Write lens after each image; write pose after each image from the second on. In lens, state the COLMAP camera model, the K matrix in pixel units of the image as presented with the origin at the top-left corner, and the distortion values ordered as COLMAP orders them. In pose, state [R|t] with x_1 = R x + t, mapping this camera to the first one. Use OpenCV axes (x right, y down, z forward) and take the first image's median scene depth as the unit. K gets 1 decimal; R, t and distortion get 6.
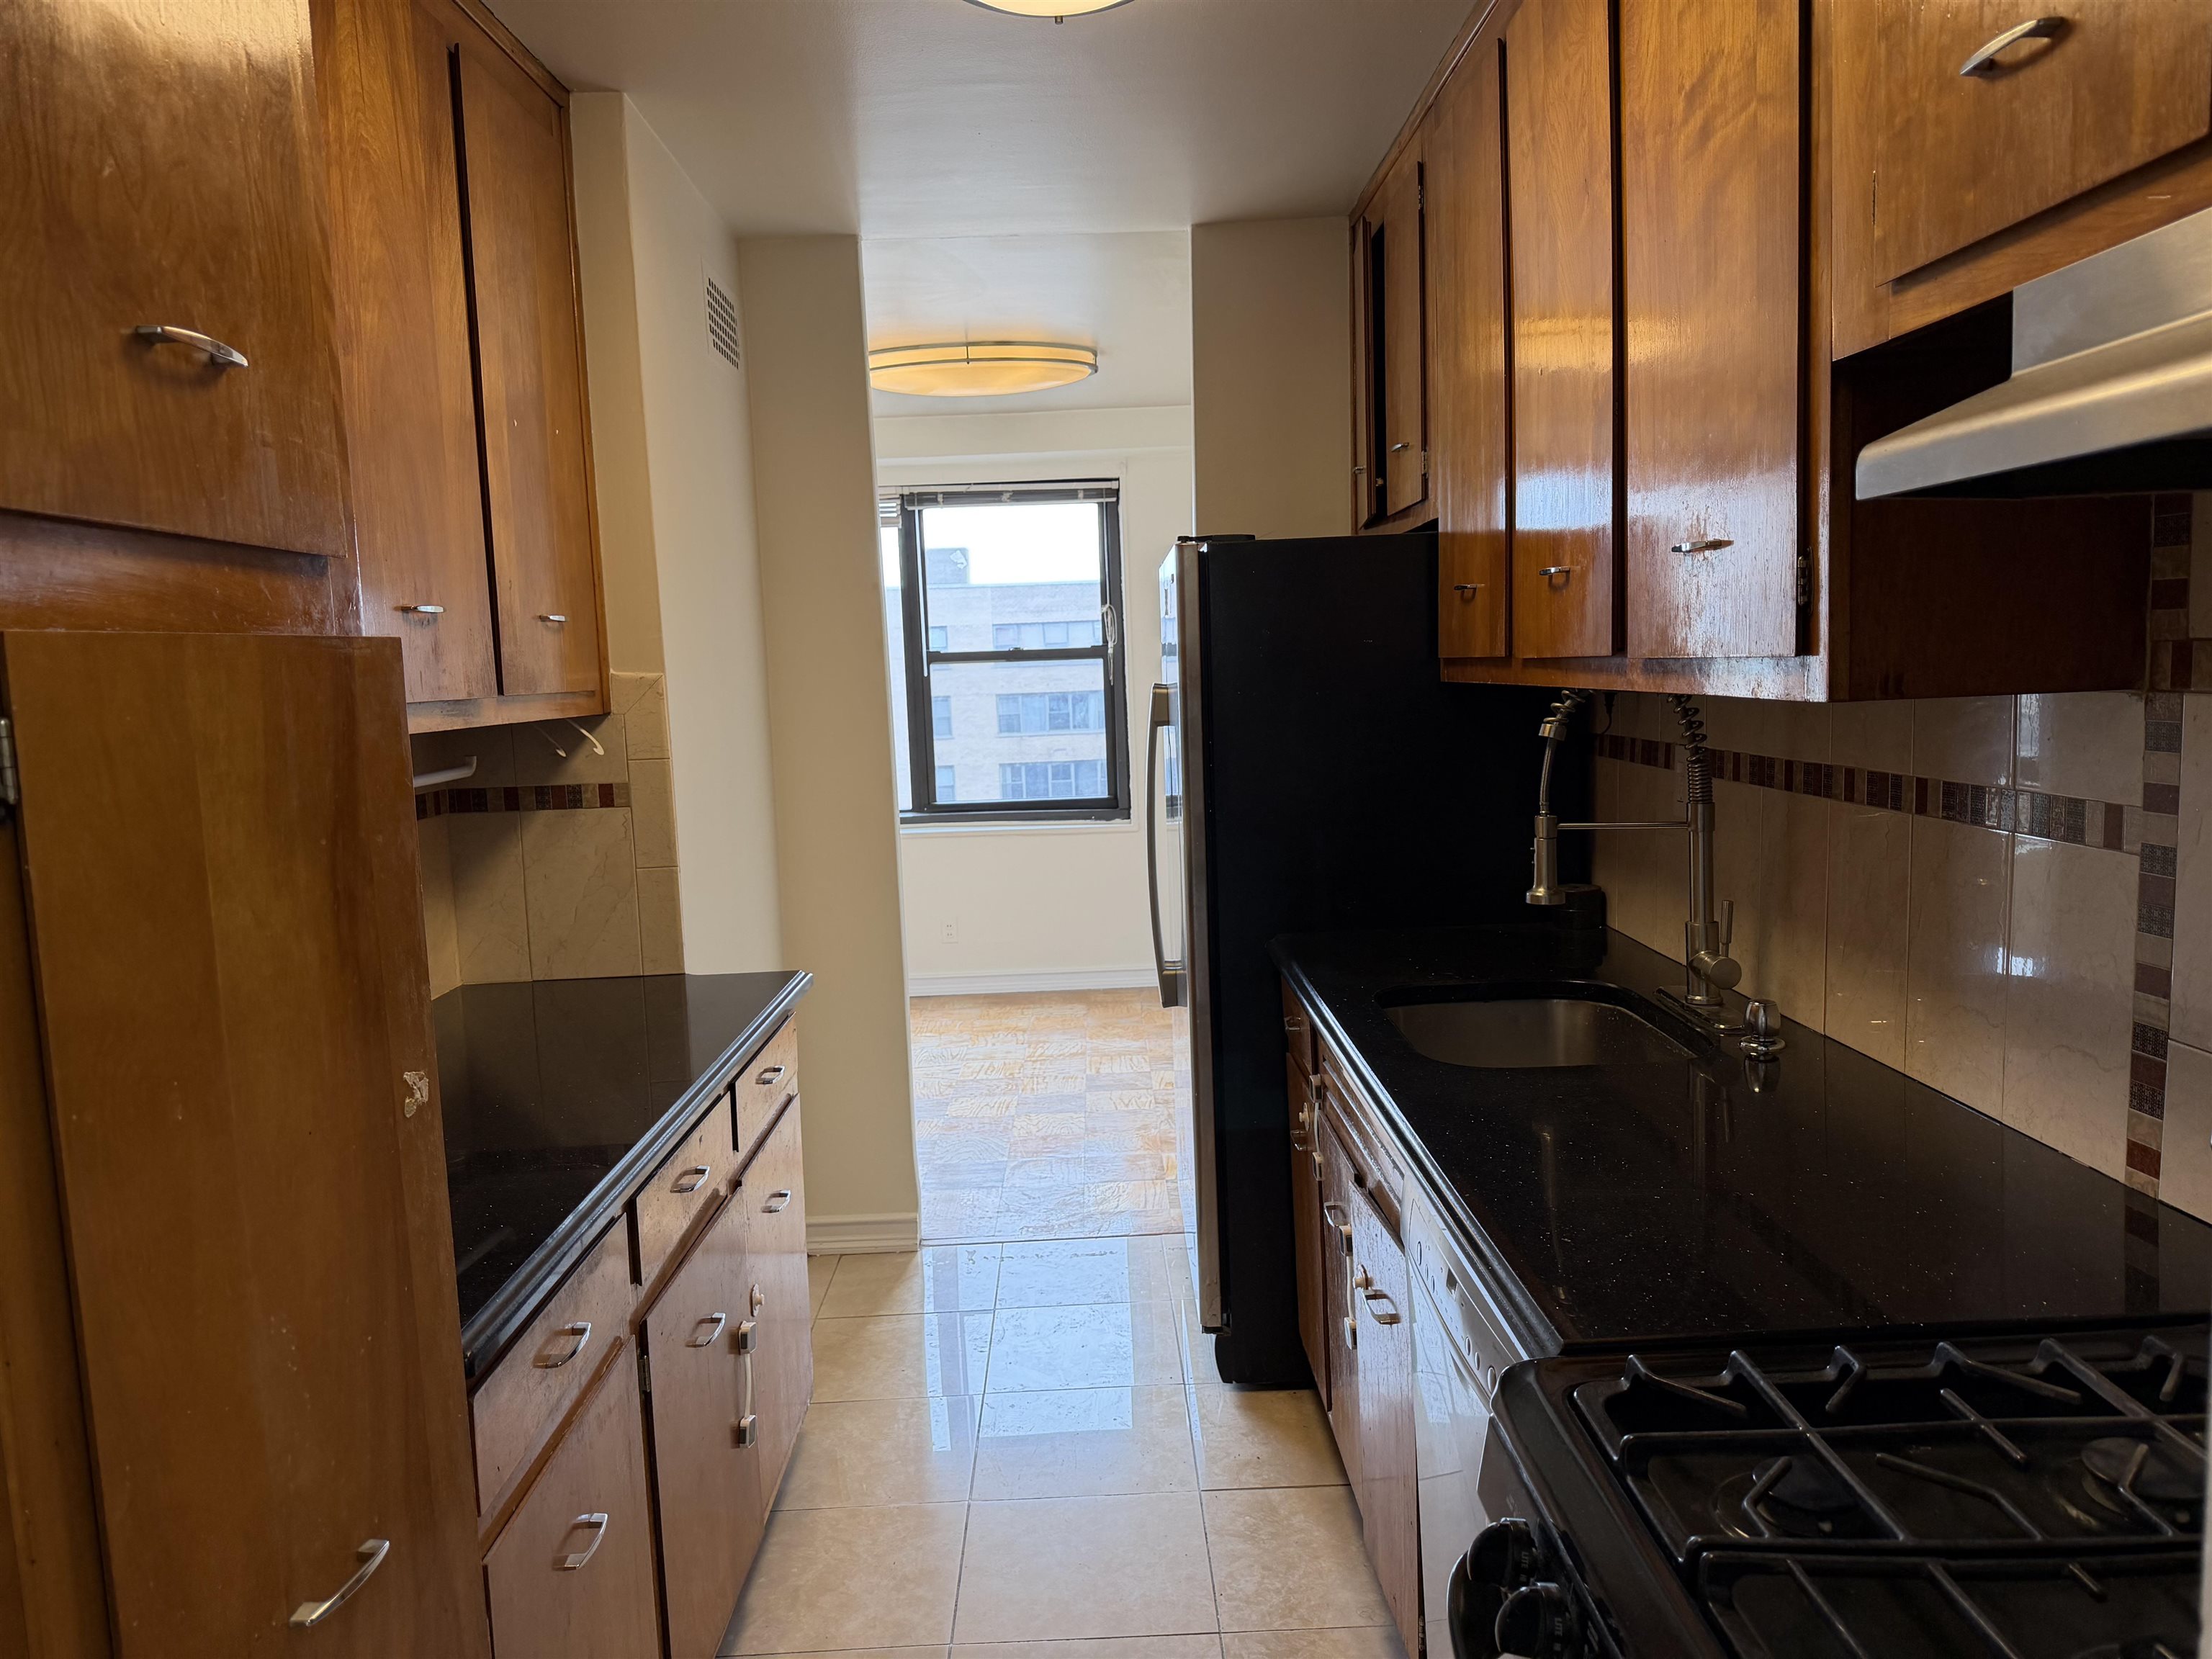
lens RADIAL K [[1551.3, 0, 1106.0], [0, 1551.3, 829.5], [0, 0, 1]] dist [0.151300, -0.251369]
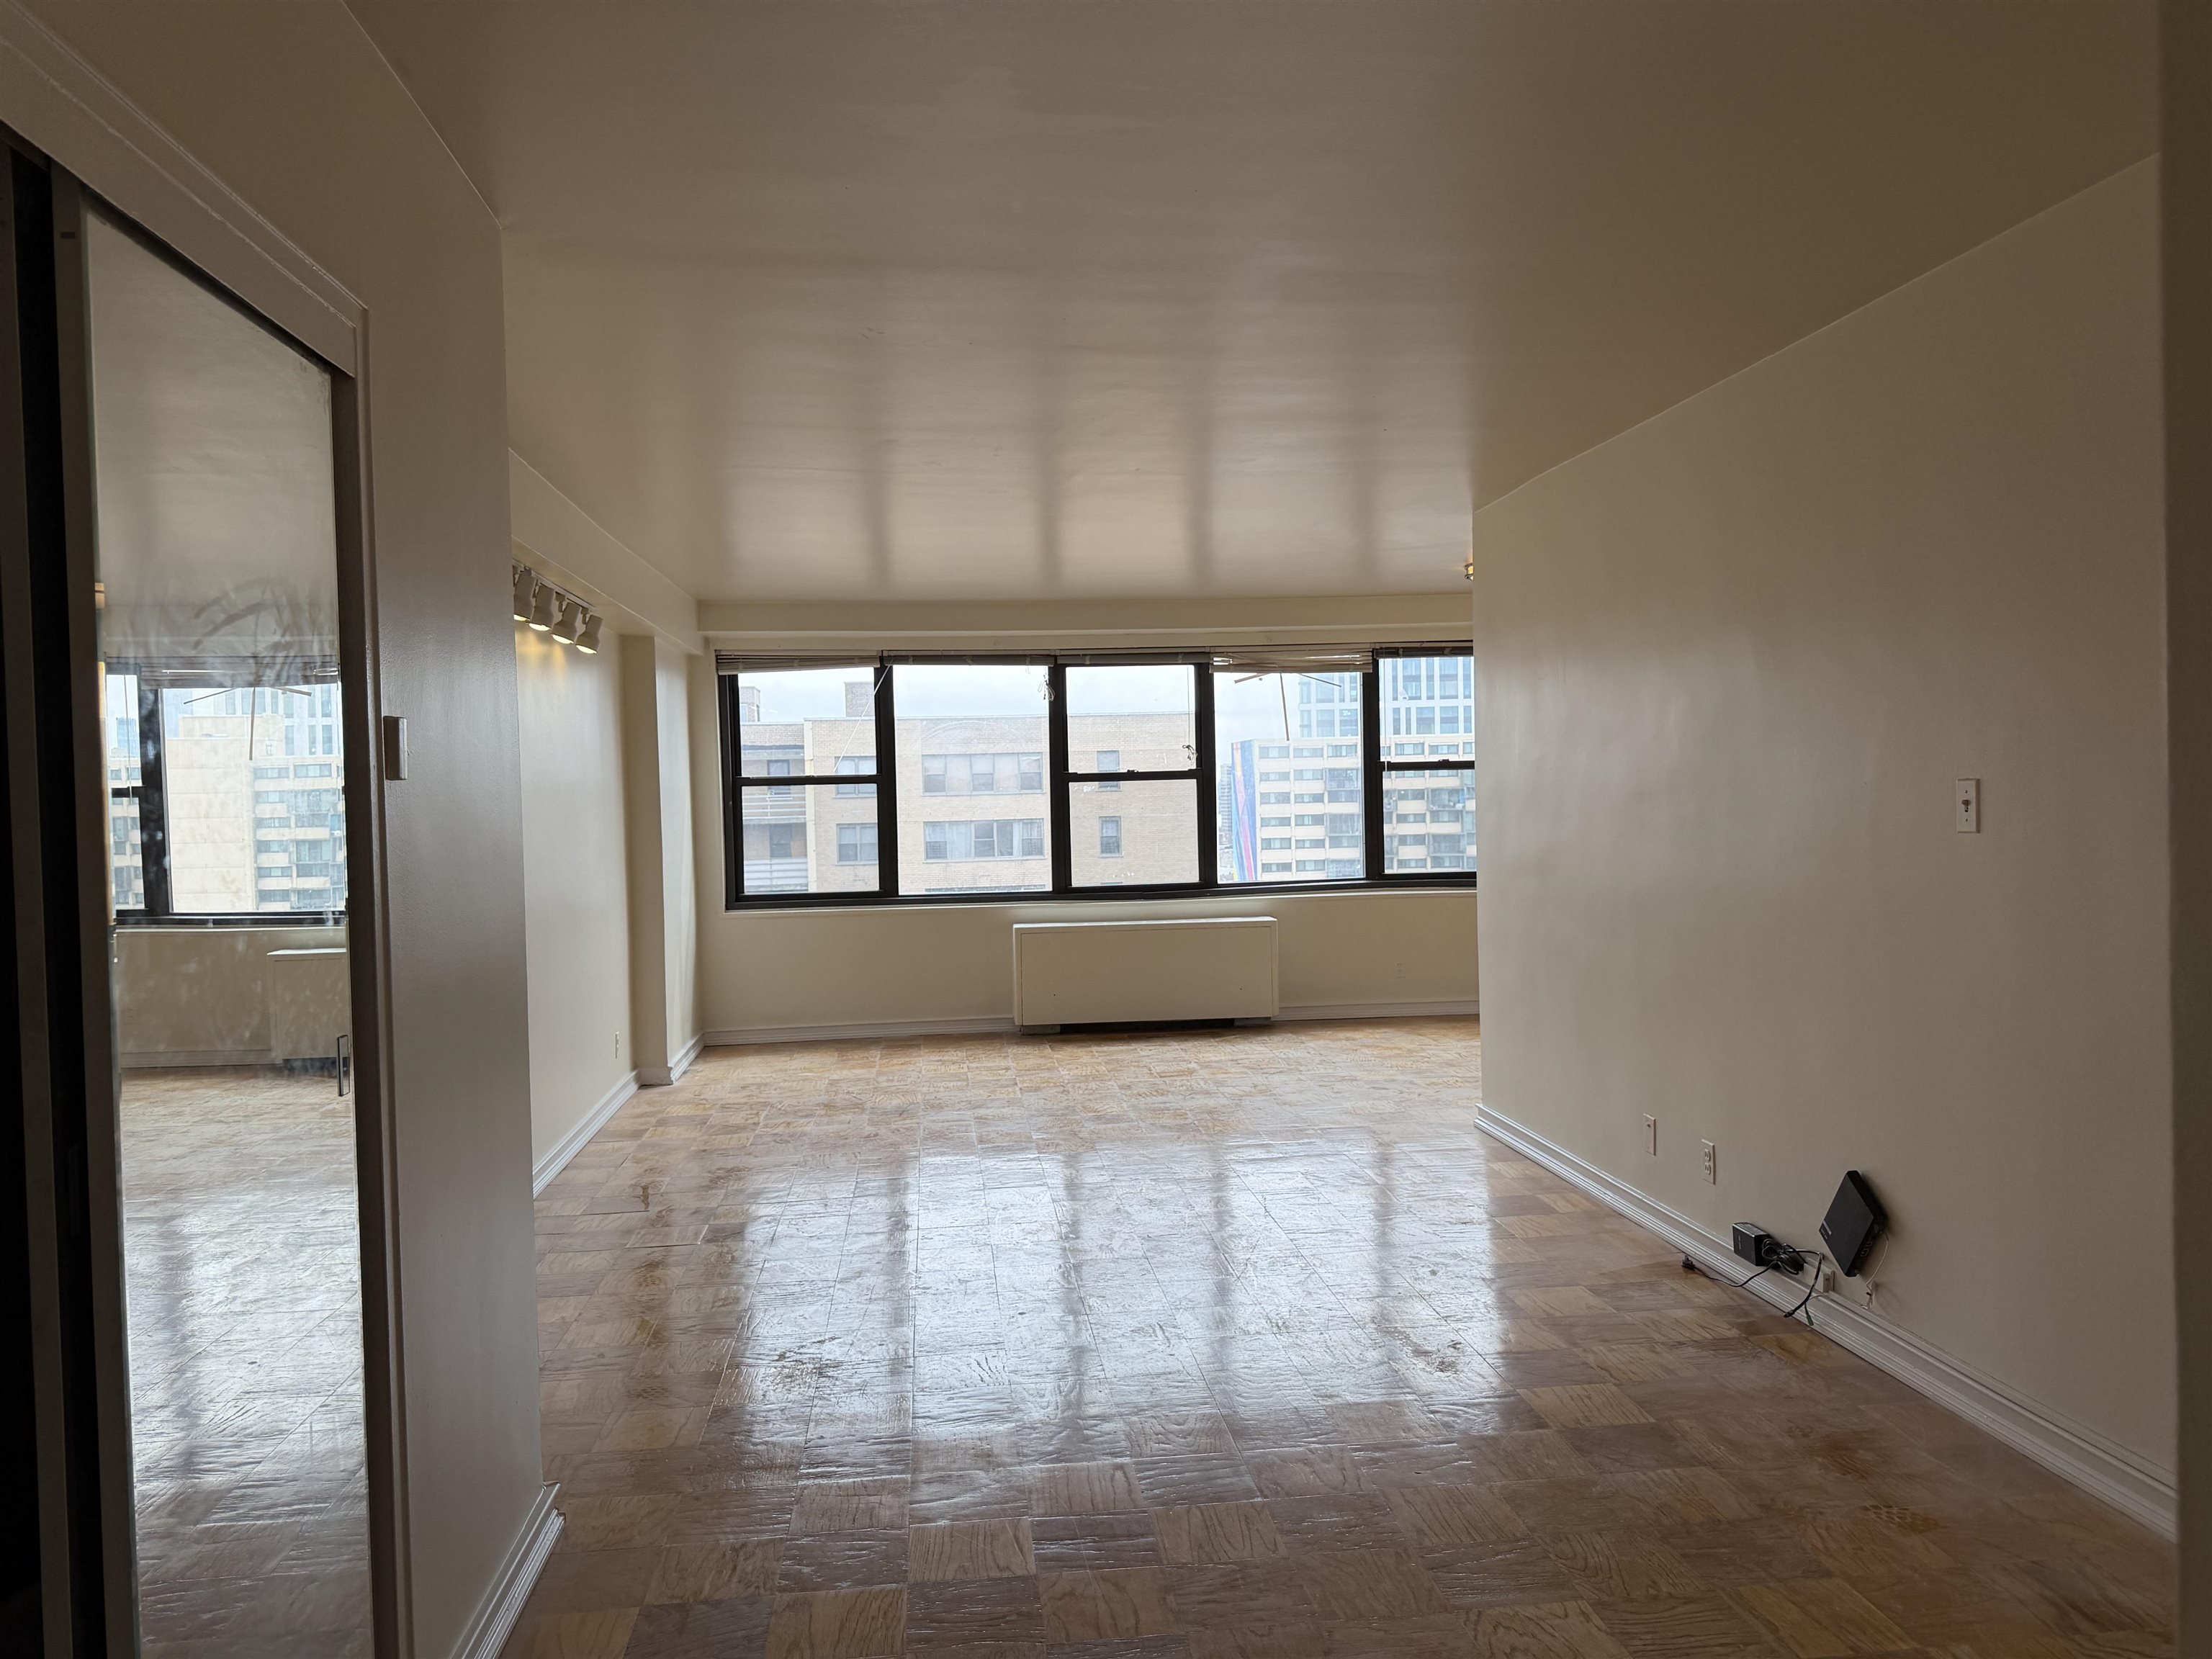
lens RADIAL K [[1551.3, 0, 1106.0], [0, 1551.3, 829.5], [0, 0, 1]] dist [0.151300, -0.251369]
pose [[0.994384, 0.010362, 0.105325, -0.498060], [-0.001232, 0.996261, -0.086385, 0.064805], [-0.105826, 0.085770, 0.990679, -0.333802]]
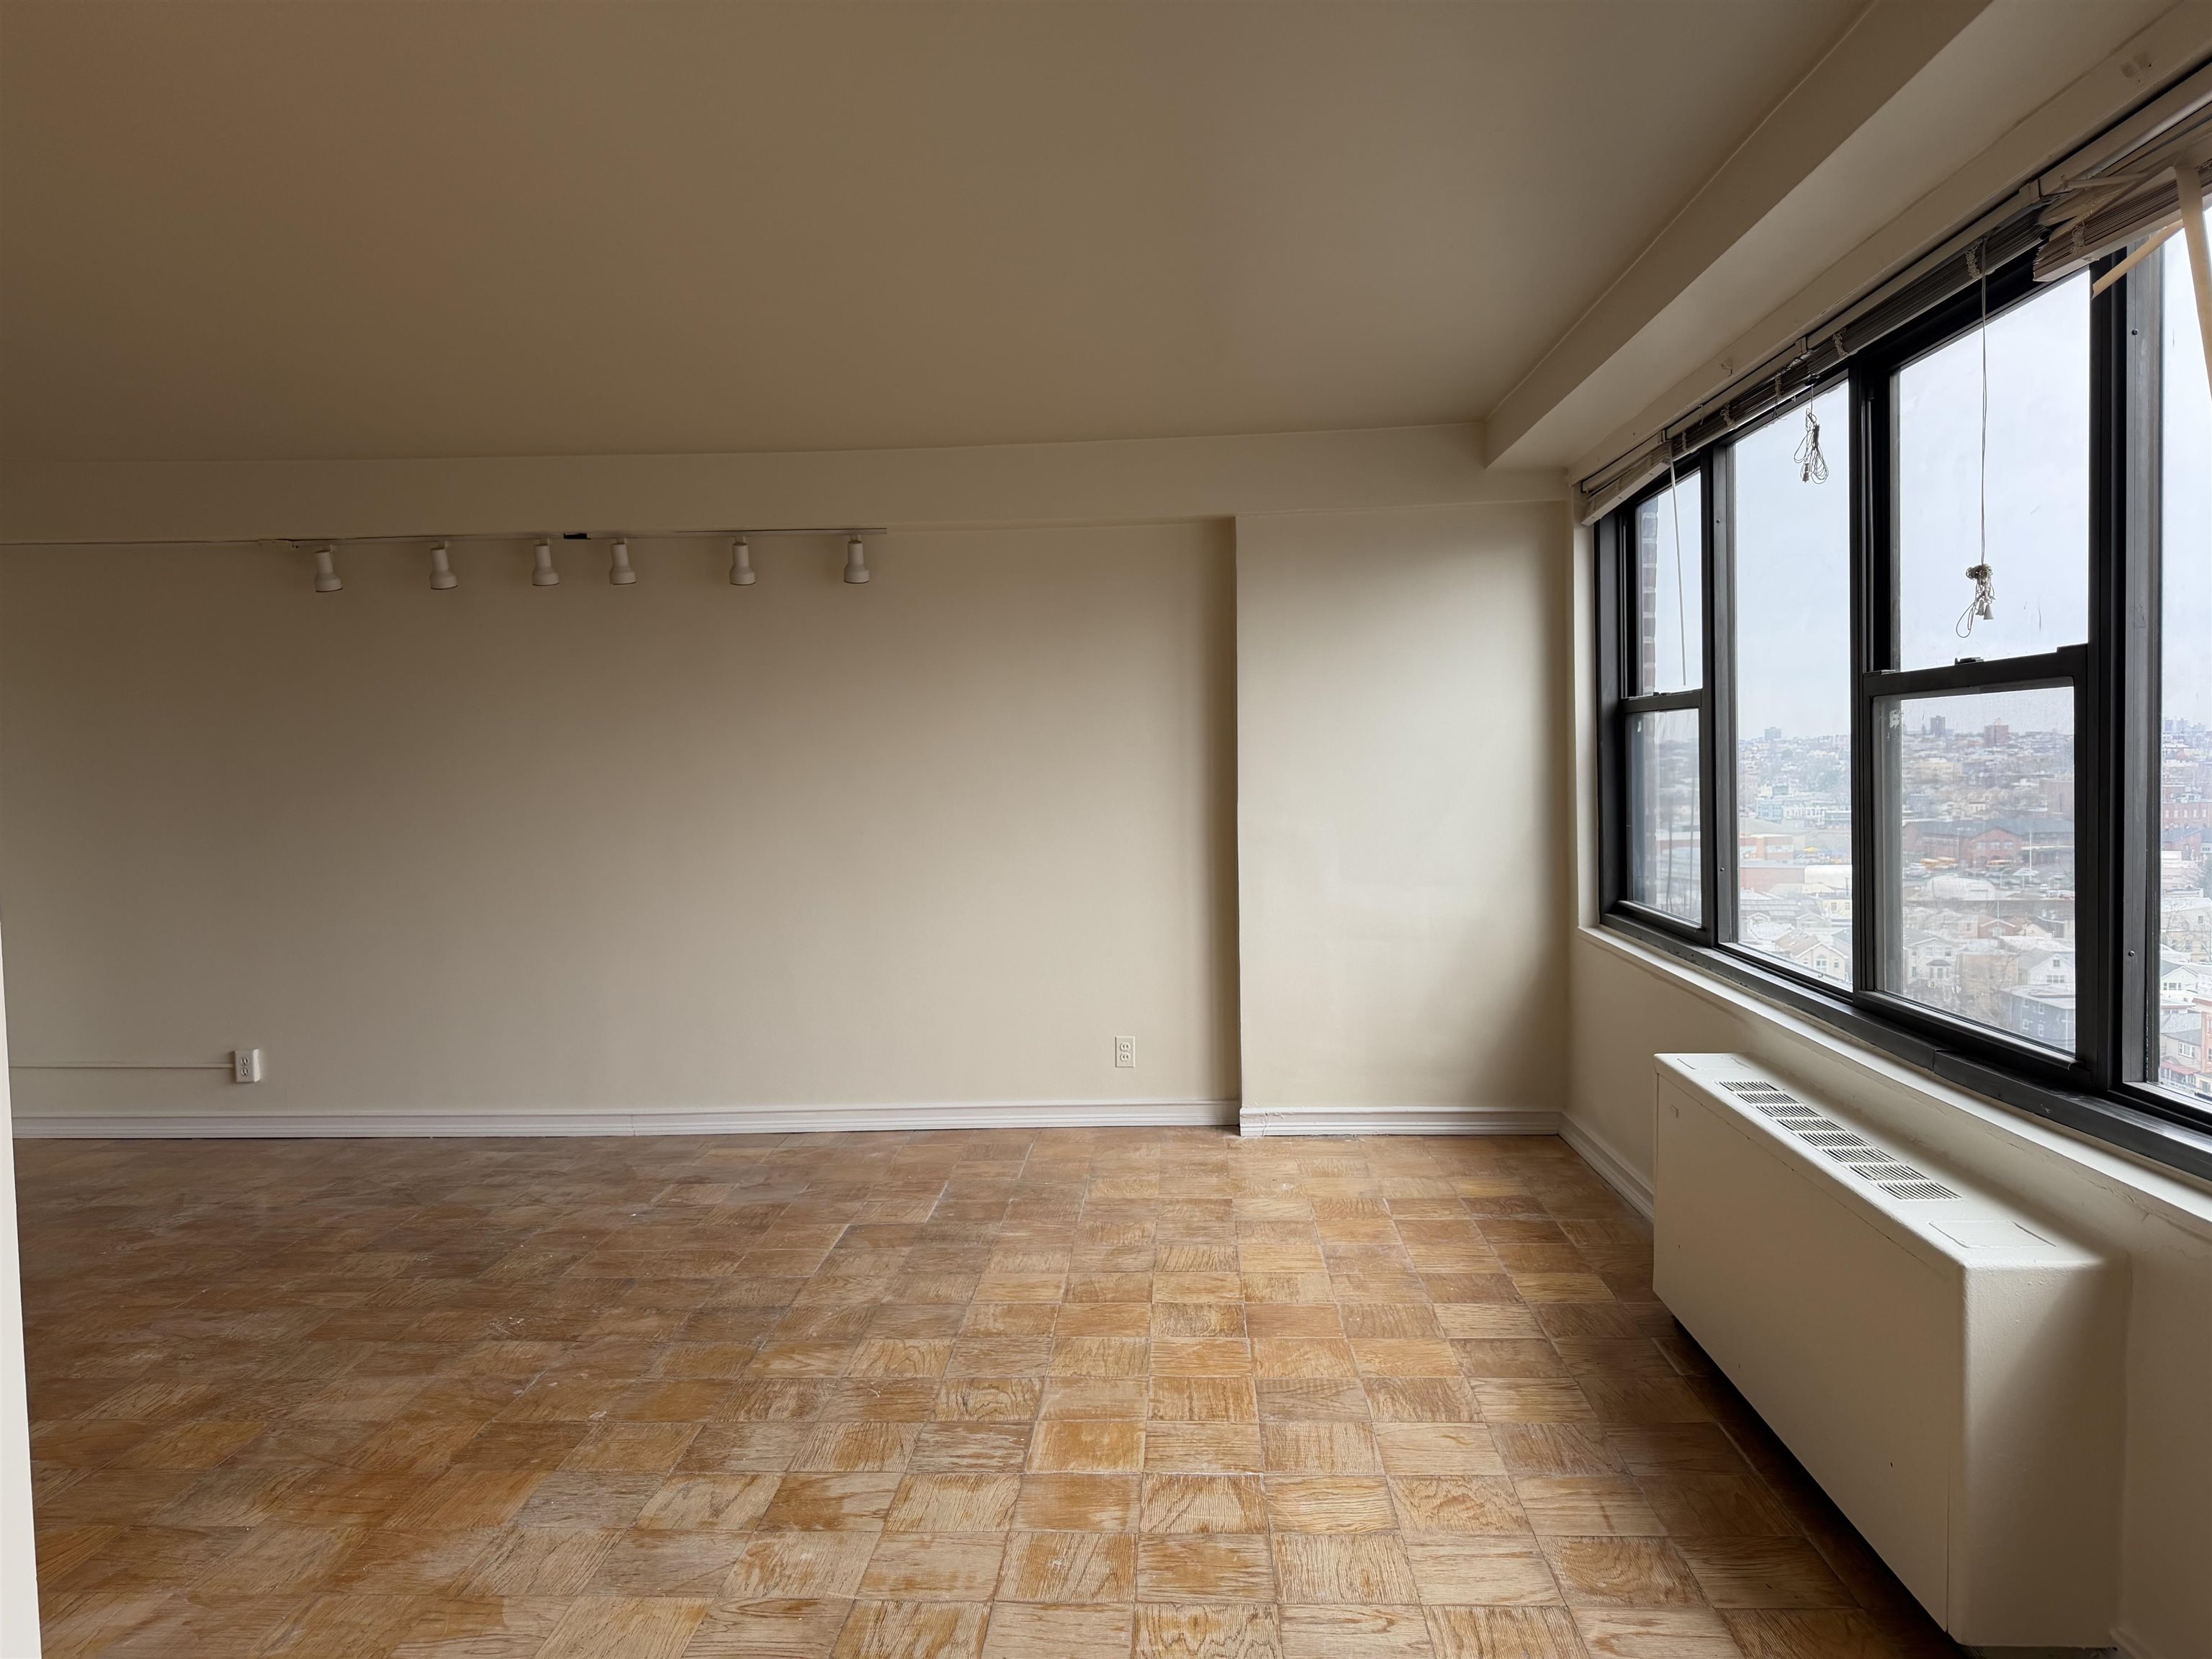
lens RADIAL K [[1573.3, 0, 1102.6], [0, 1573.3, 835.9], [0, 0, 1]] dist [0.015834, -0.018683]
pose [[-0.067639, 0.091202, -0.993533, 0.107482], [-0.087736, 0.991412, 0.096980, -0.077290], [0.993845, 0.093728, -0.059057, 0.797969]]
